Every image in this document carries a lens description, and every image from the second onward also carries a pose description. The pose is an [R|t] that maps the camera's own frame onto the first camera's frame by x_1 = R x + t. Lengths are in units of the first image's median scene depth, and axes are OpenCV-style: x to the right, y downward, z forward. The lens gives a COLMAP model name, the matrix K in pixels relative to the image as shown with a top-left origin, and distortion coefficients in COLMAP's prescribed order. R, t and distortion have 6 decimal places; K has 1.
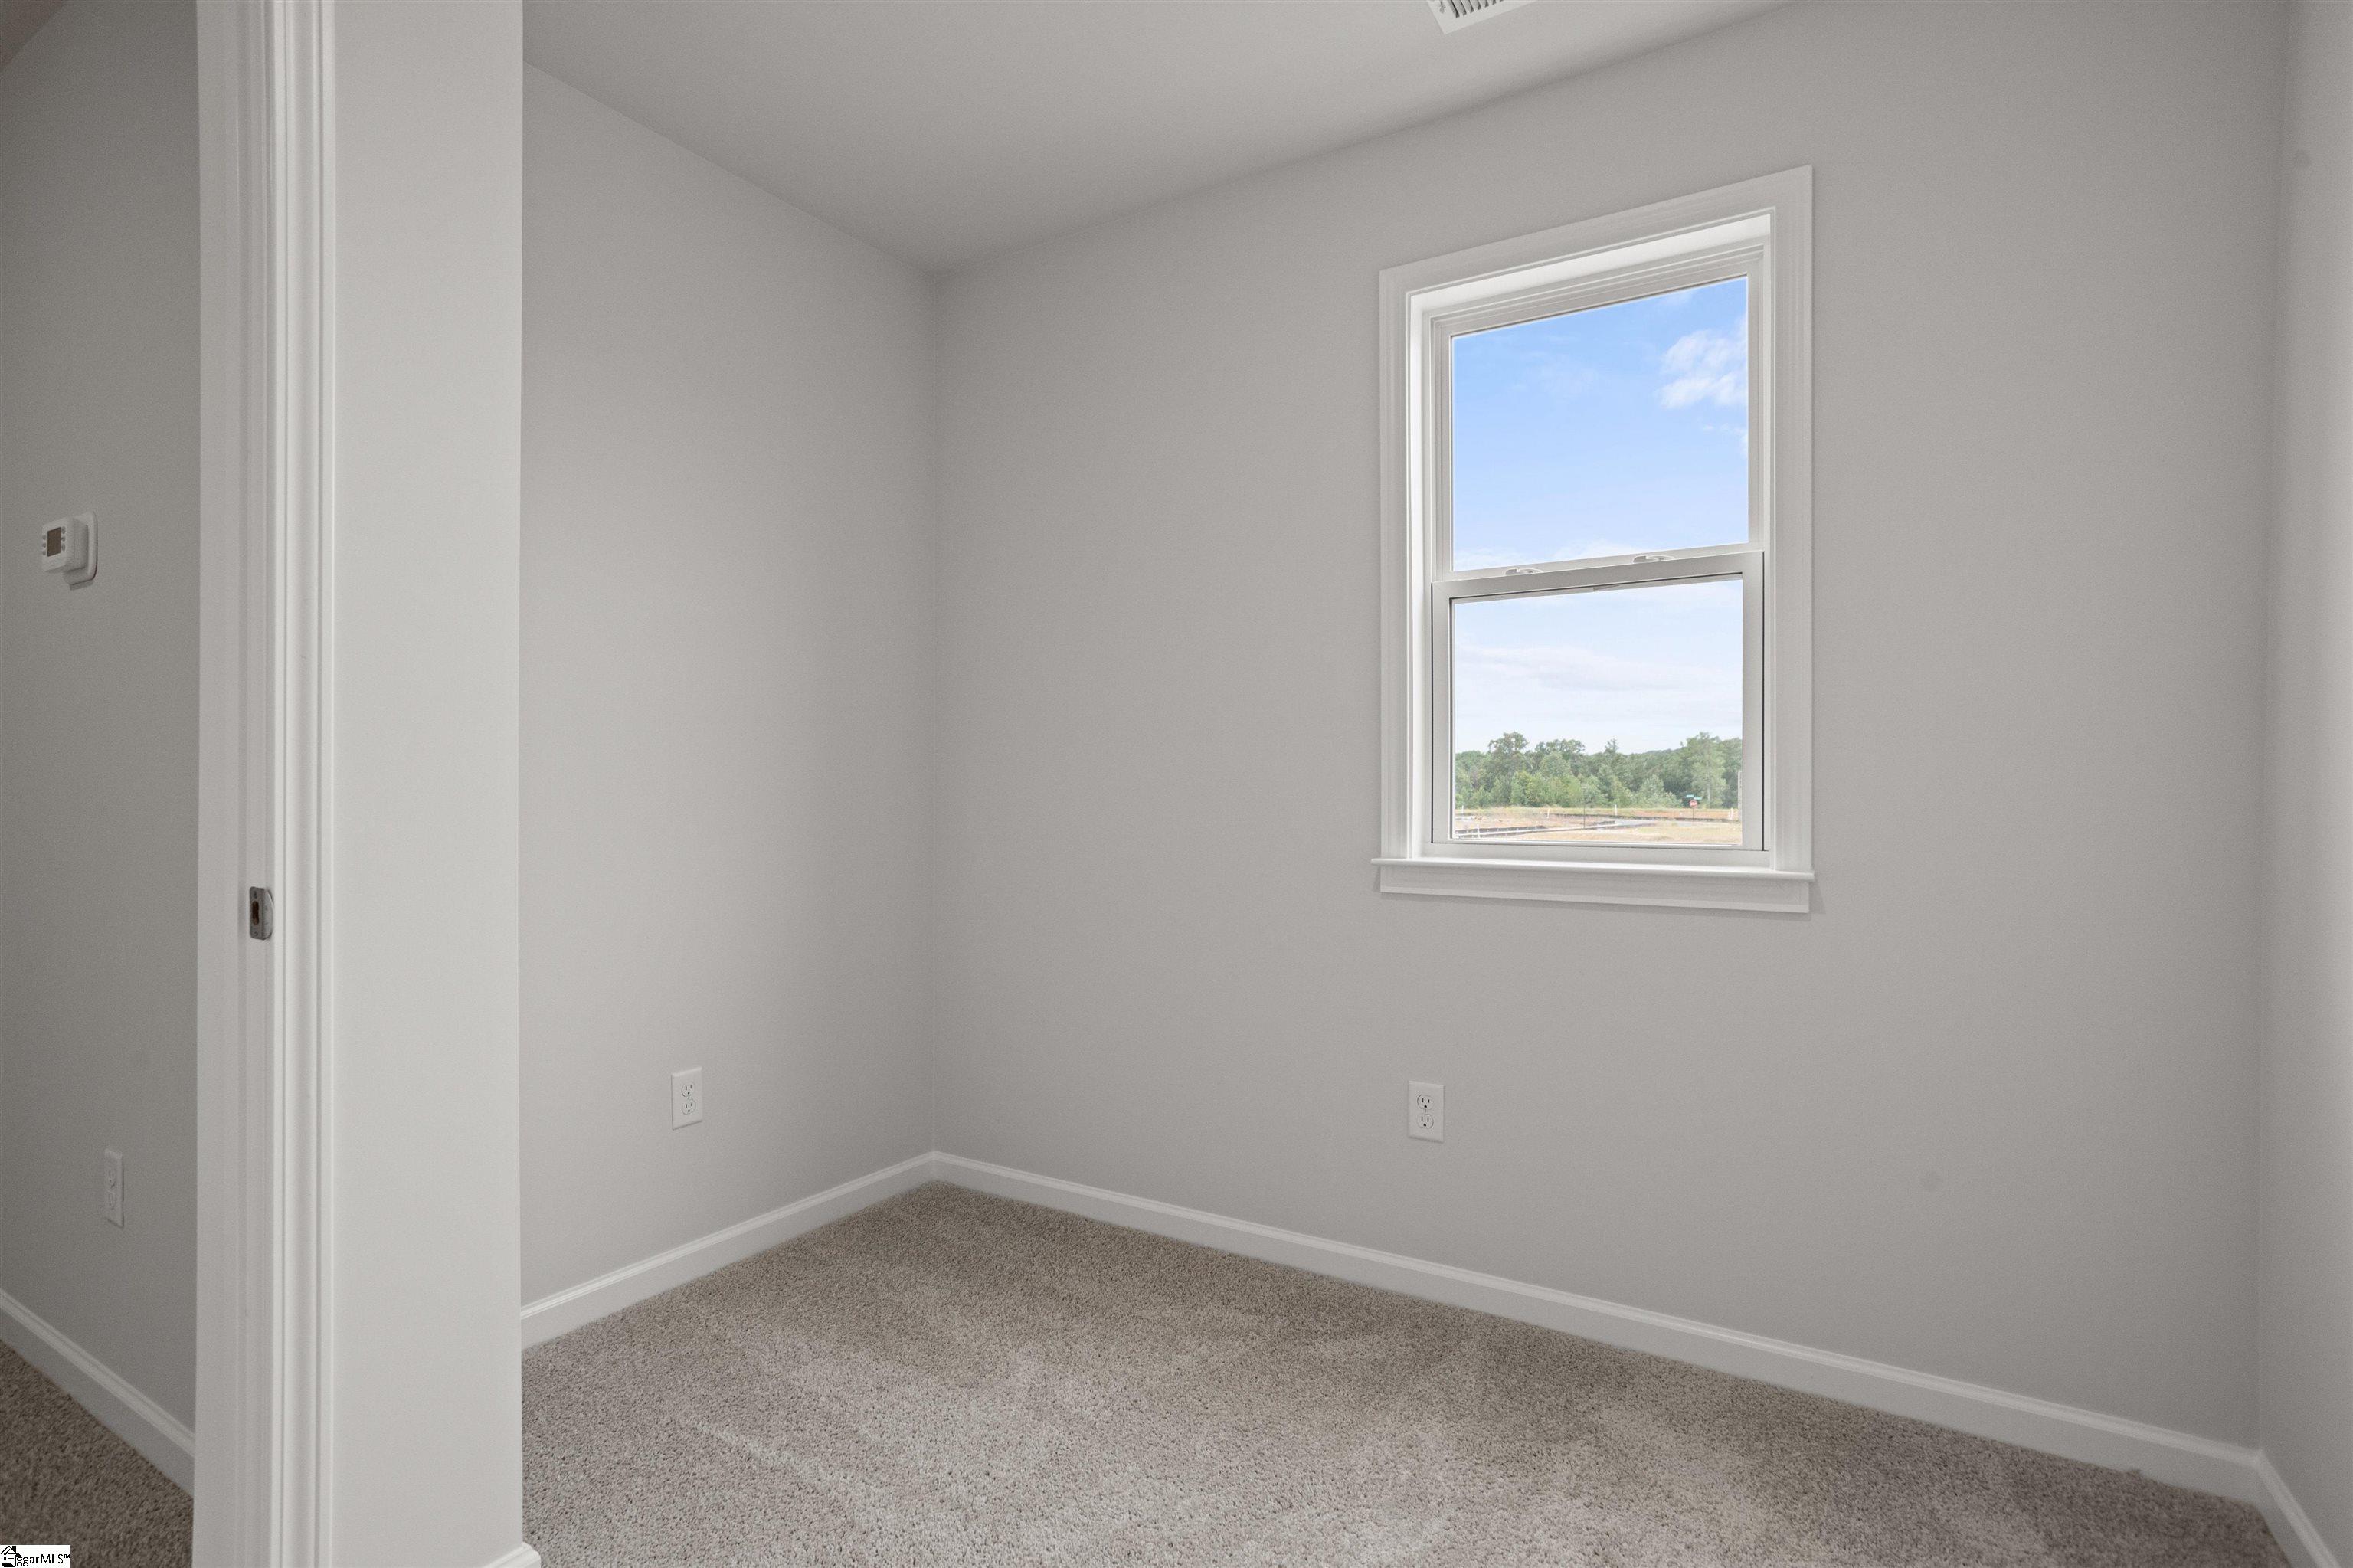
lens RADIAL K [[1149.1, 0, 1151.0], [0, 1149.1, 801.4], [0, 0, 1]] dist [-0.048779, 0.033389]
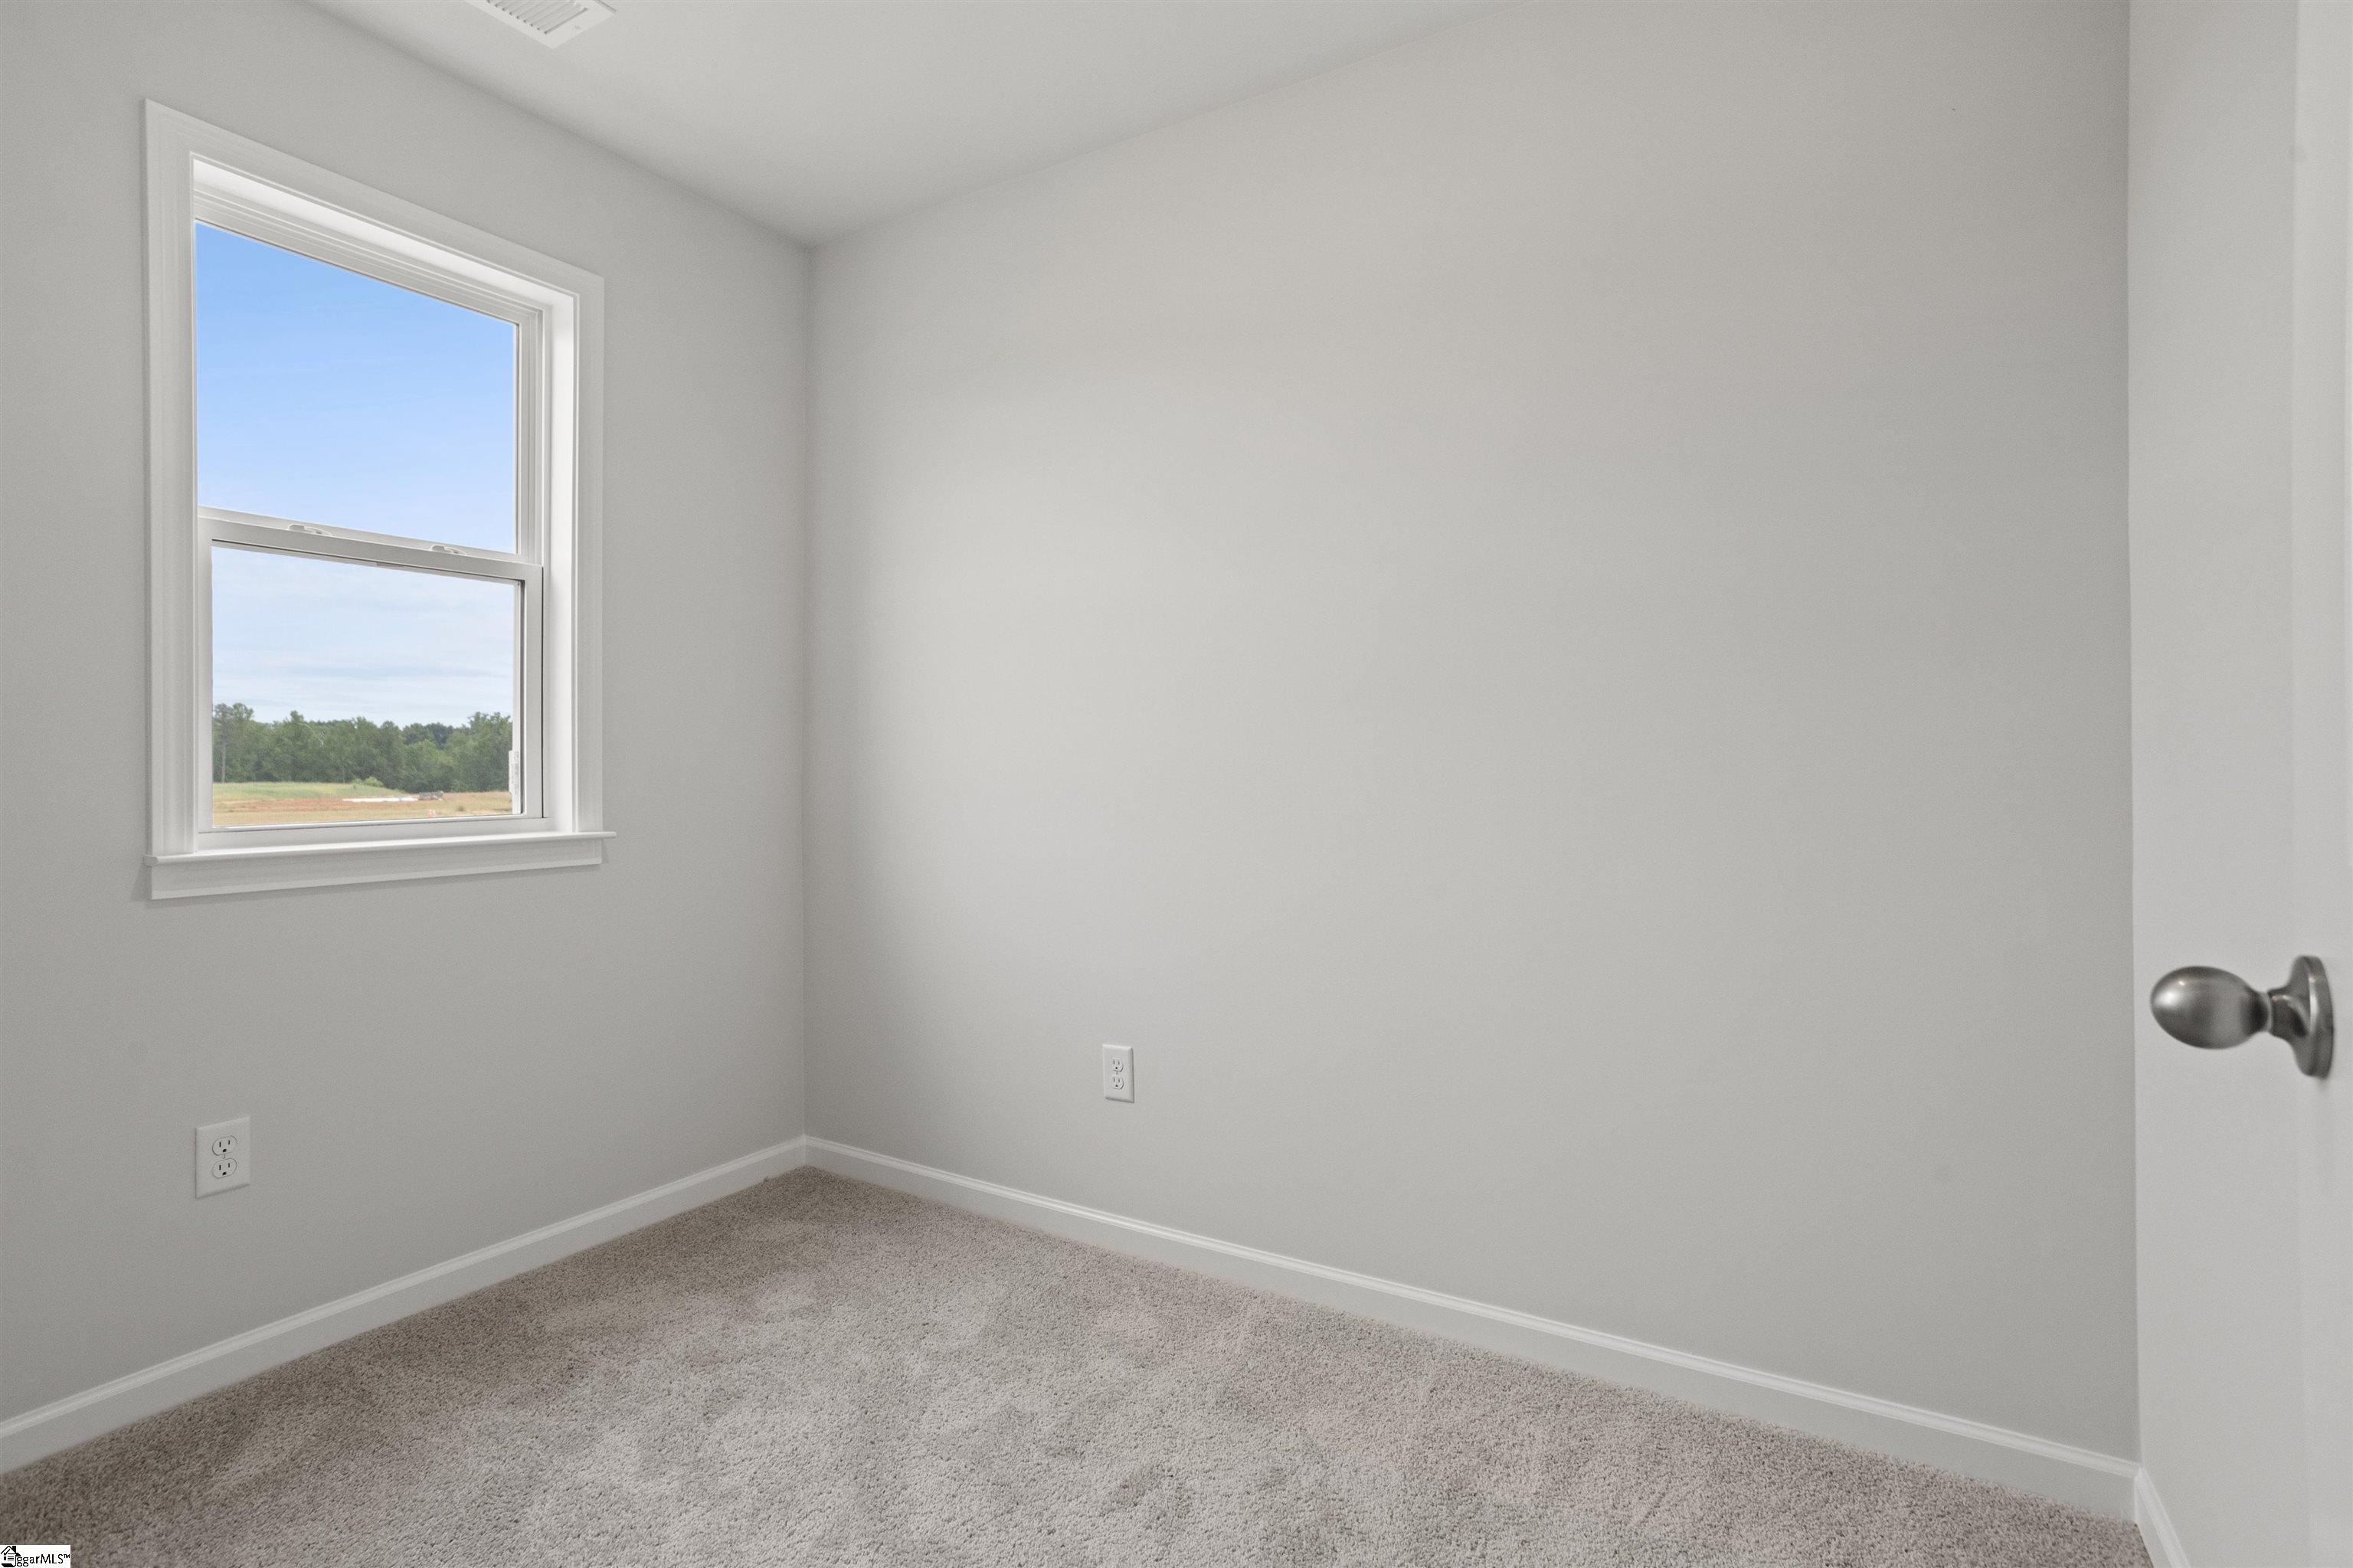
lens RADIAL K [[1140.4, 0, 1161.0], [0, 1140.4, 778.7], [0, 0, 1]] dist [-0.049665, 0.034685]
pose [[-0.022072, -0.012054, 0.999684, -0.640296], [0.009757, 0.999877, 0.012271, -0.006353], [-0.999709, 0.010025, -0.021952, 0.368886]]
